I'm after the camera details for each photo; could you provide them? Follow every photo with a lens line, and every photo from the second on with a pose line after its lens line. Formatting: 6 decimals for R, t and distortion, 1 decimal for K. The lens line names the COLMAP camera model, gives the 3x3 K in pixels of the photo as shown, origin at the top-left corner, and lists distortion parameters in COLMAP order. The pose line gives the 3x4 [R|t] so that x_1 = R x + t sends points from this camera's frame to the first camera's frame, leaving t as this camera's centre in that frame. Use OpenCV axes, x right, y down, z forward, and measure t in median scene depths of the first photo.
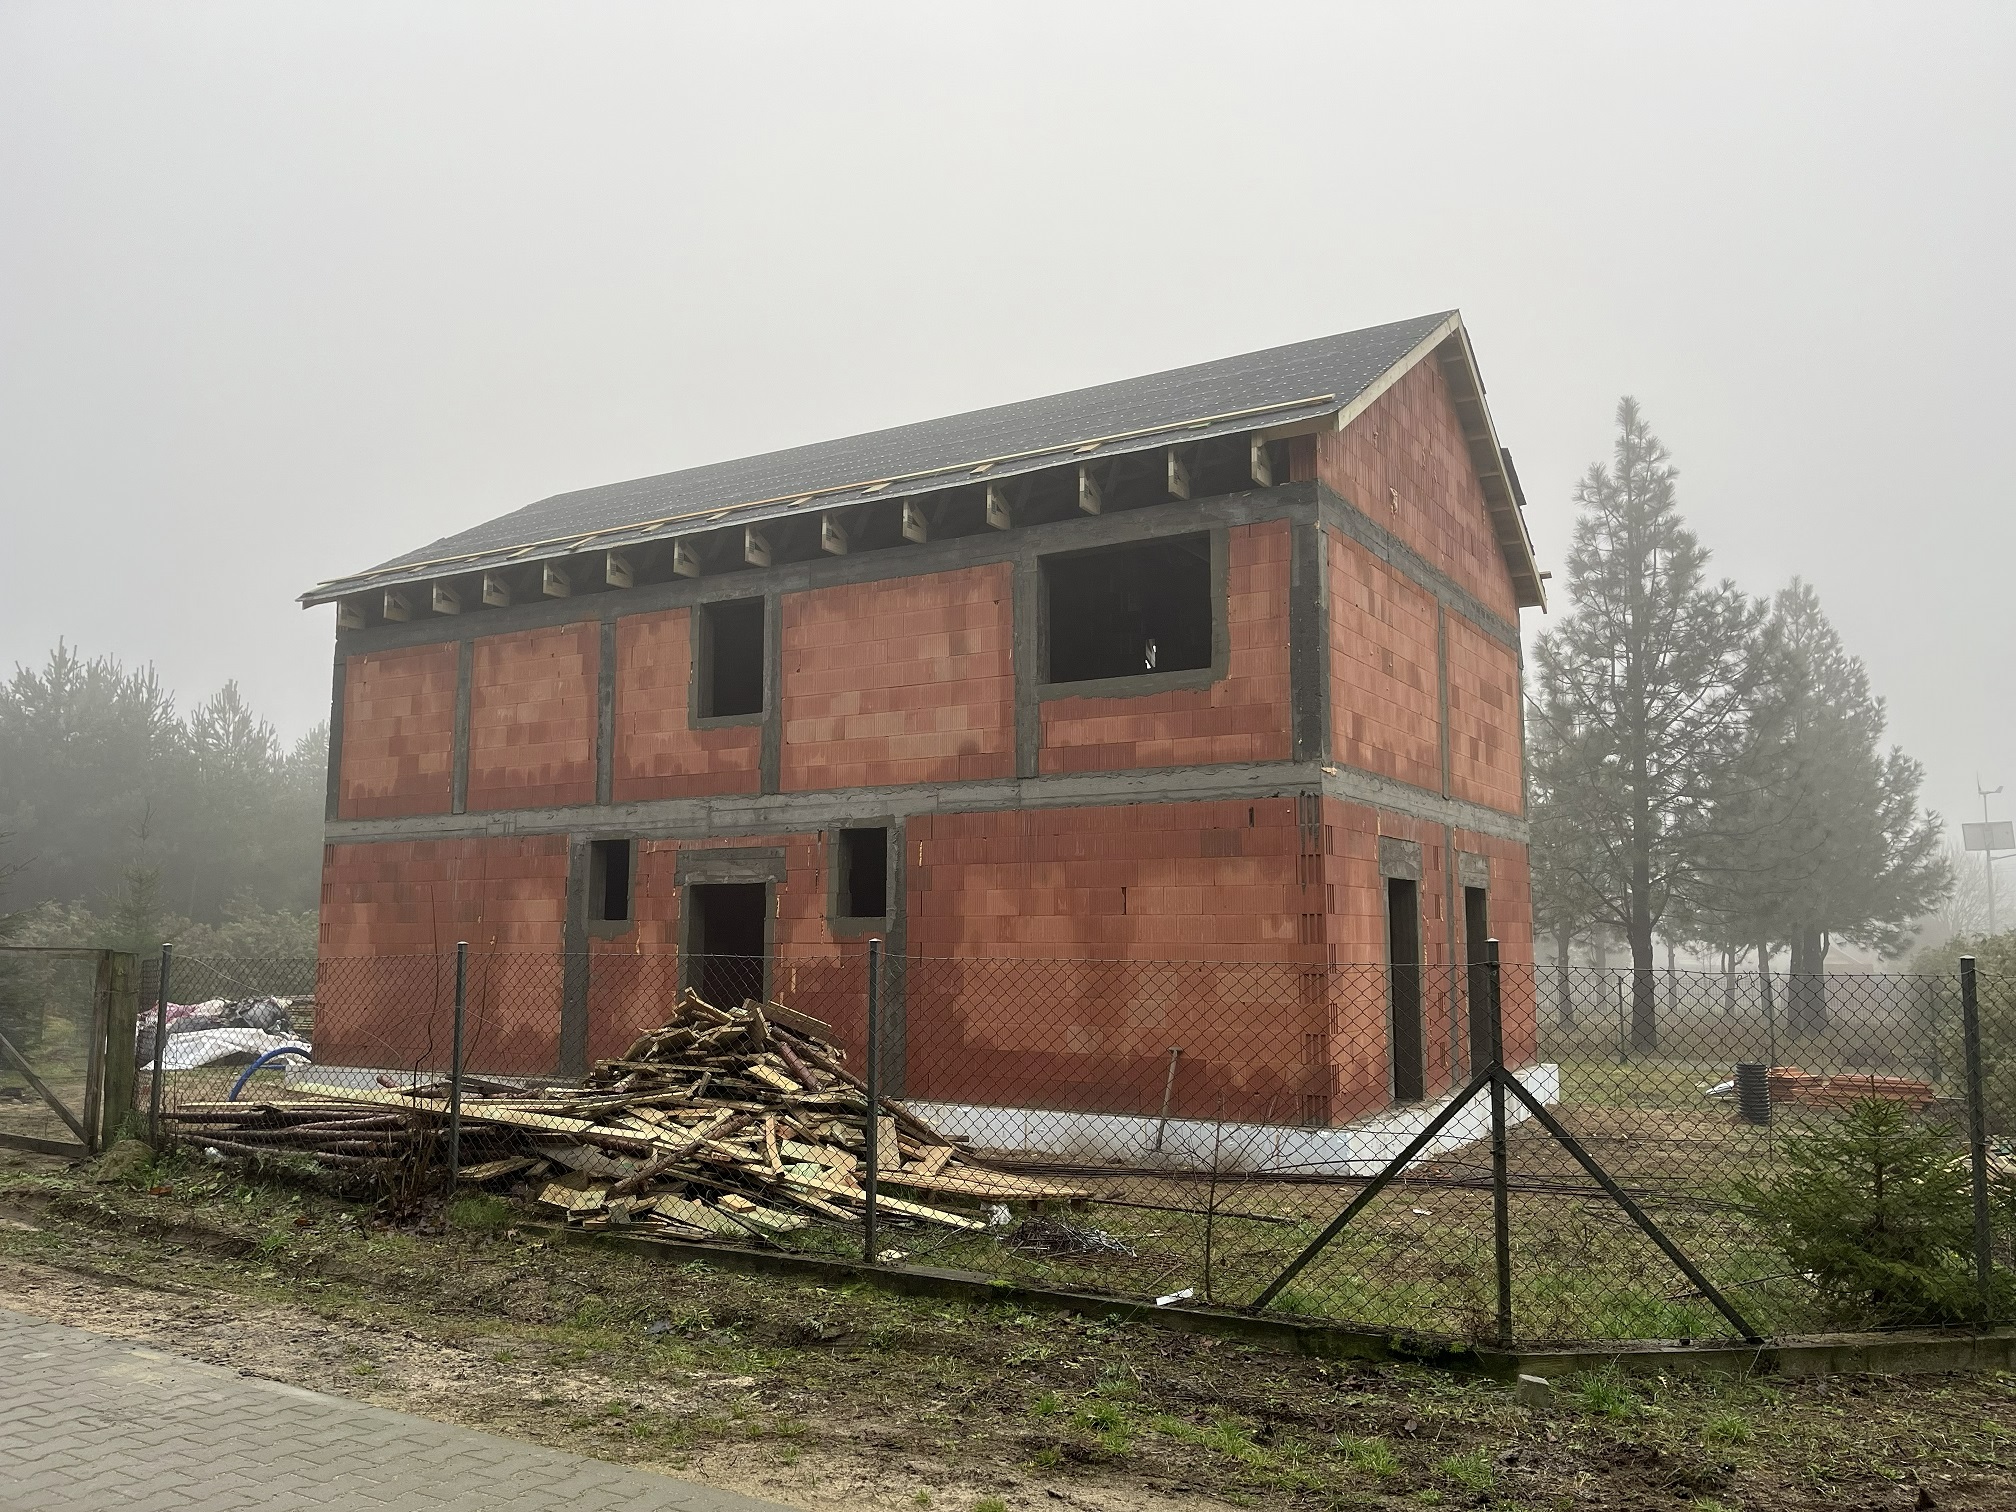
lens RADIAL K [[1511.2, 0, 1013.9], [0, 1511.2, 756.6], [0, 0, 1]] dist [0.143657, -0.338864]
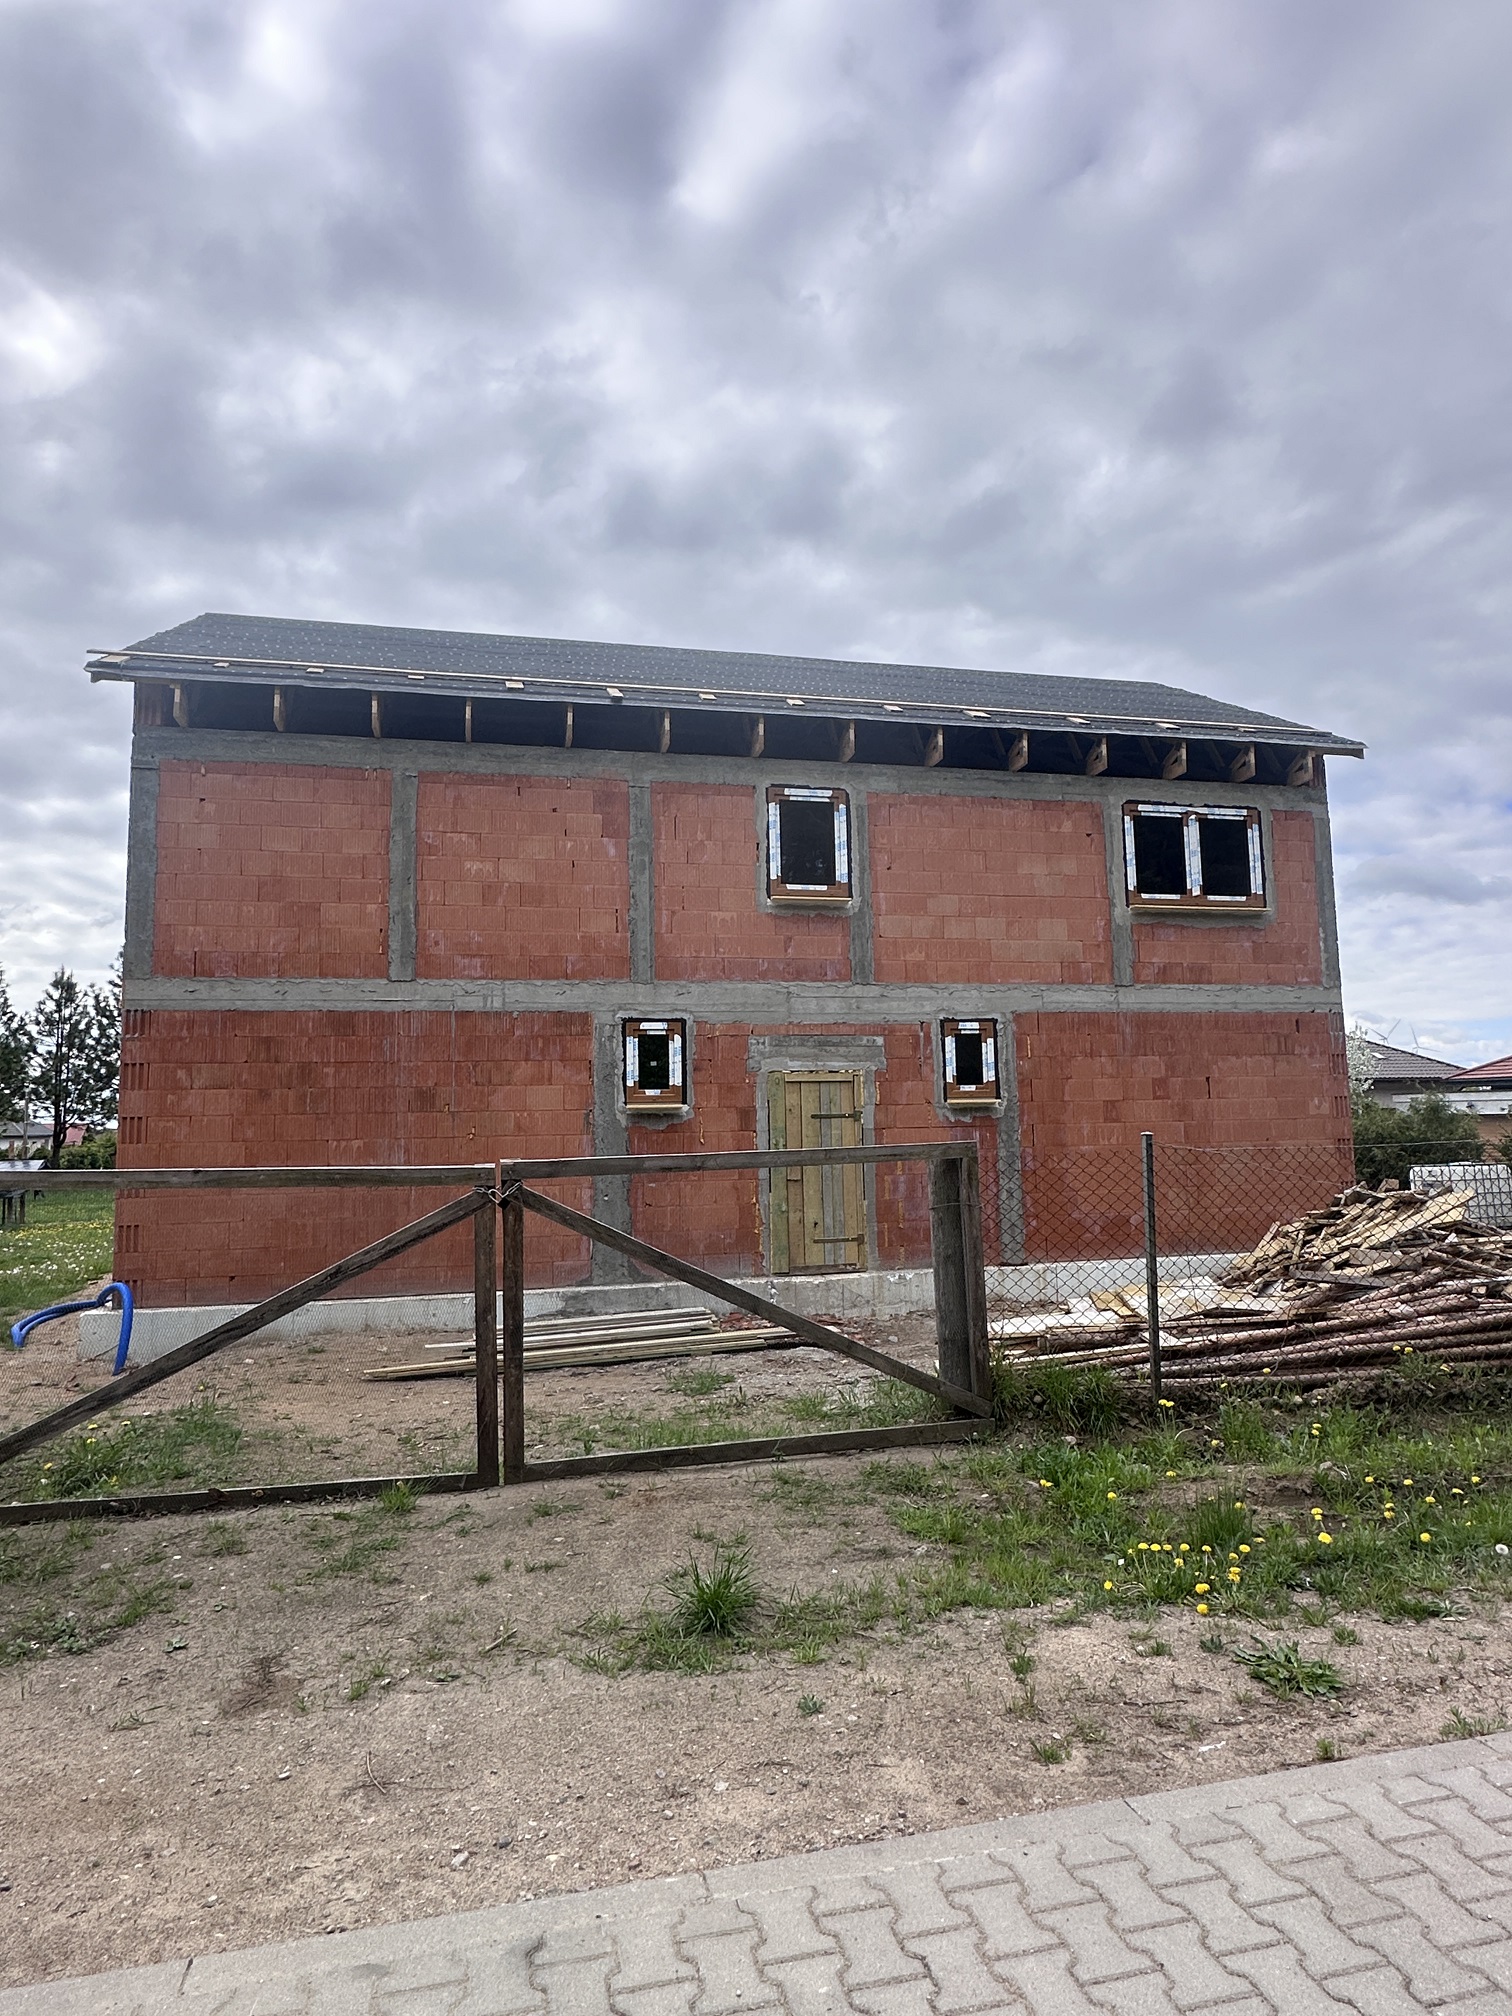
lens RADIAL K [[1123.4, 0, 756.0], [0, 1123.4, 1008.0], [0, 0, 1]] dist [0.000605, -0.000032]
pose [[0.726898, 0.053988, 0.684620, -0.745877], [-0.061844, 0.998001, -0.013037, 0.056066], [-0.683955, -0.032863, 0.728783, 0.504139]]
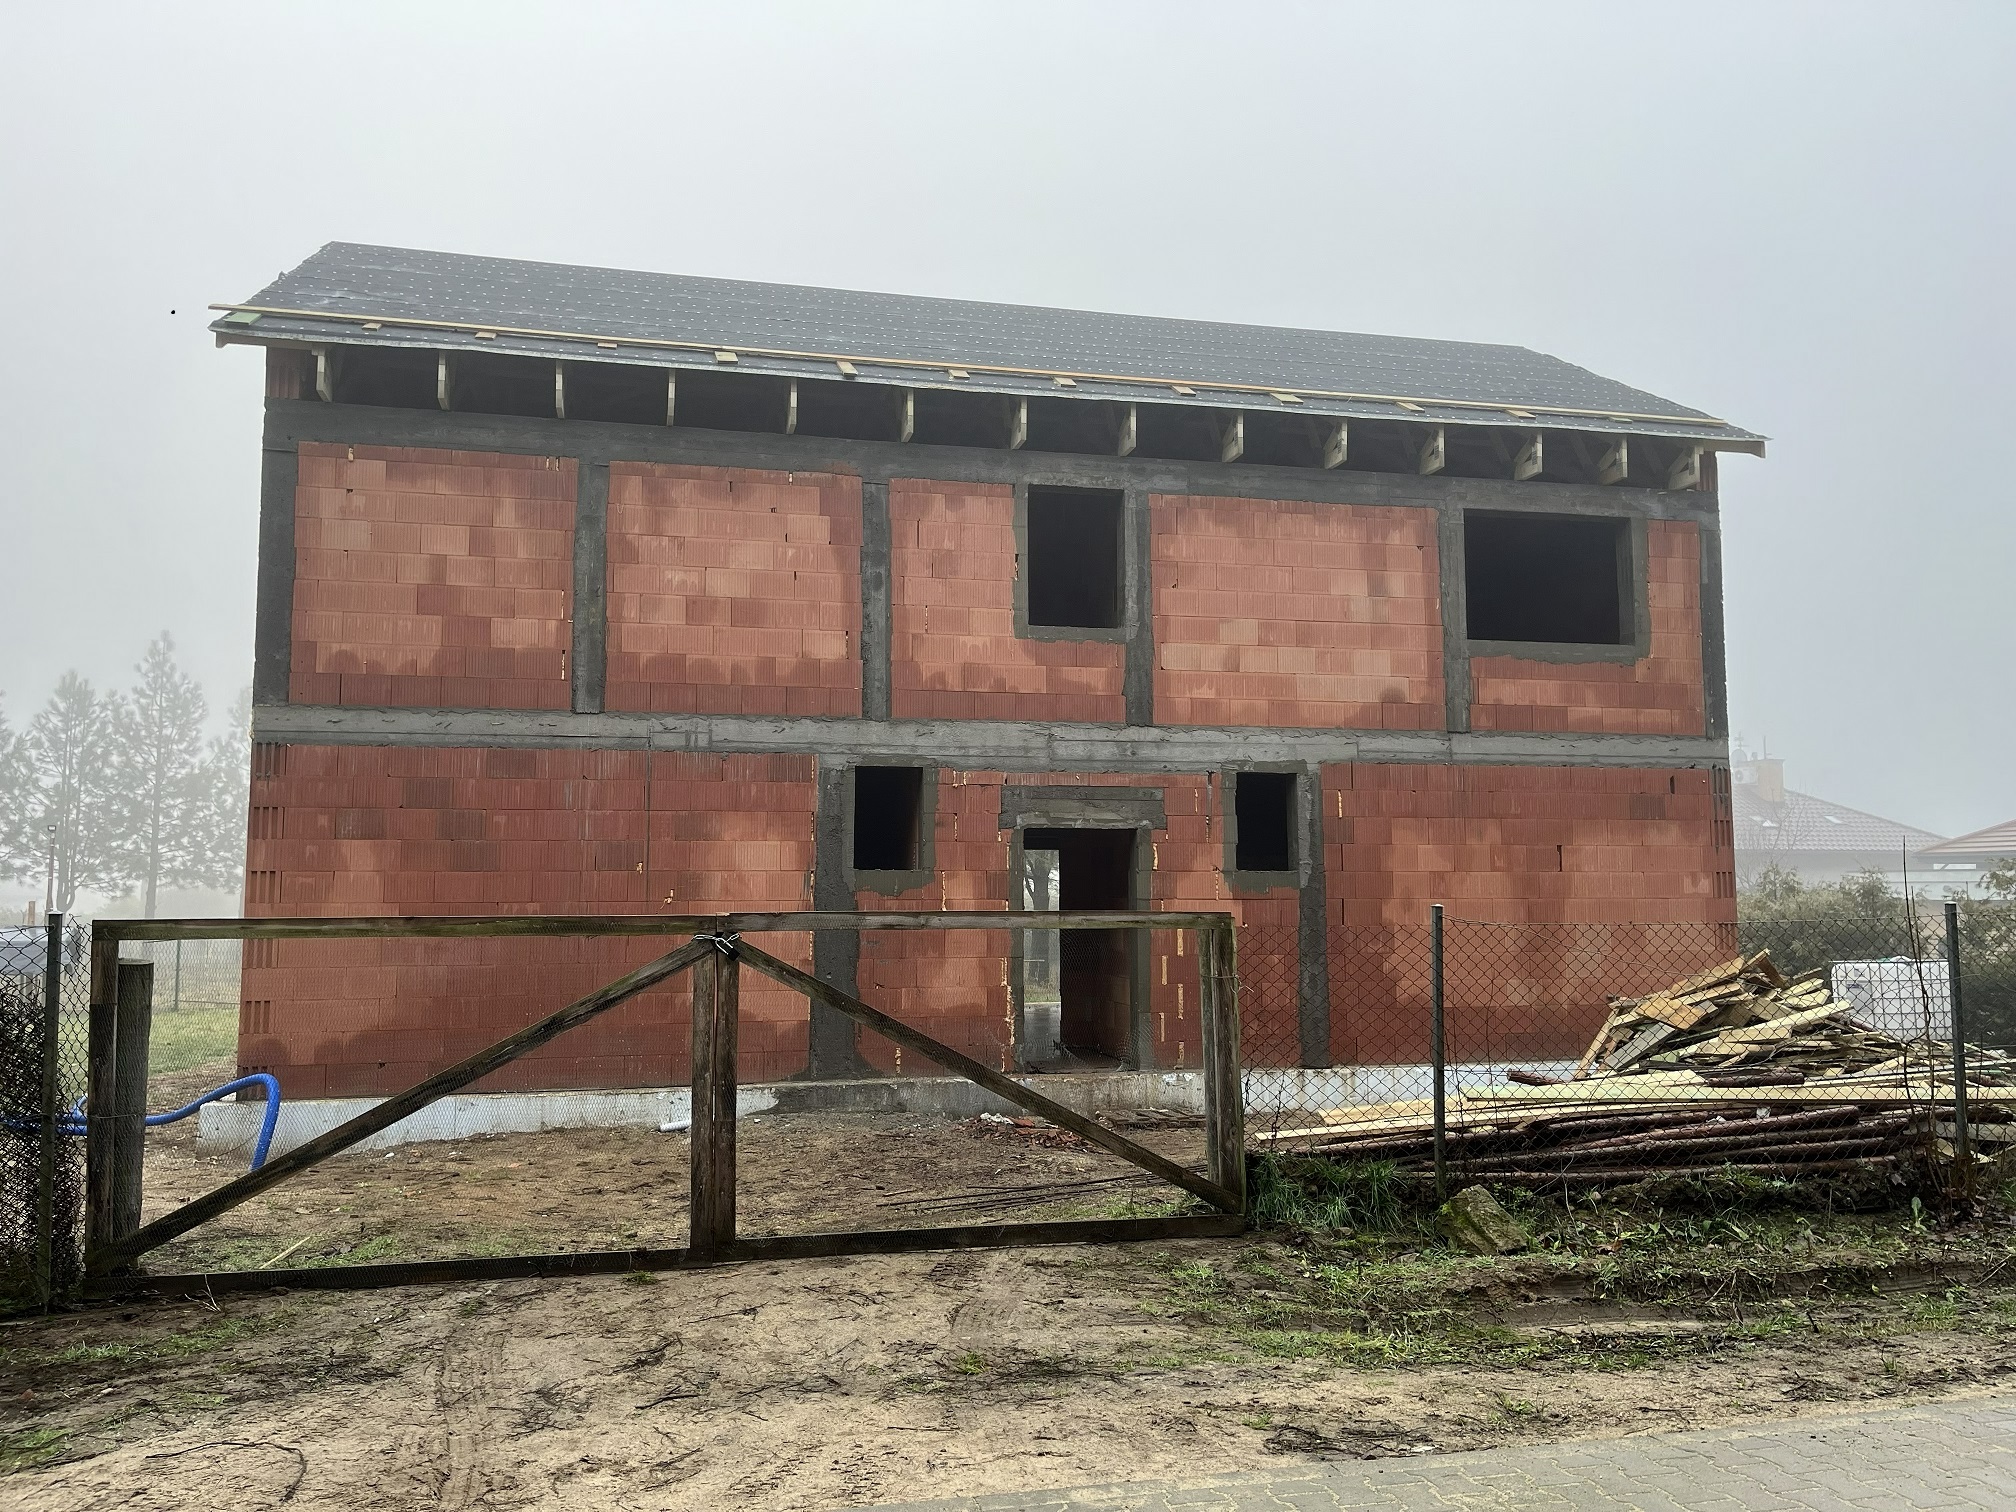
lens RADIAL K [[1511.2, 0, 1013.9], [0, 1511.2, 756.6], [0, 0, 1]] dist [0.143657, -0.338864]
pose [[0.722954, 0.060028, 0.688283, -0.812700], [-0.079000, 0.996867, -0.003961, 0.052003], [-0.686365, -0.051511, 0.725431, 0.436855]]
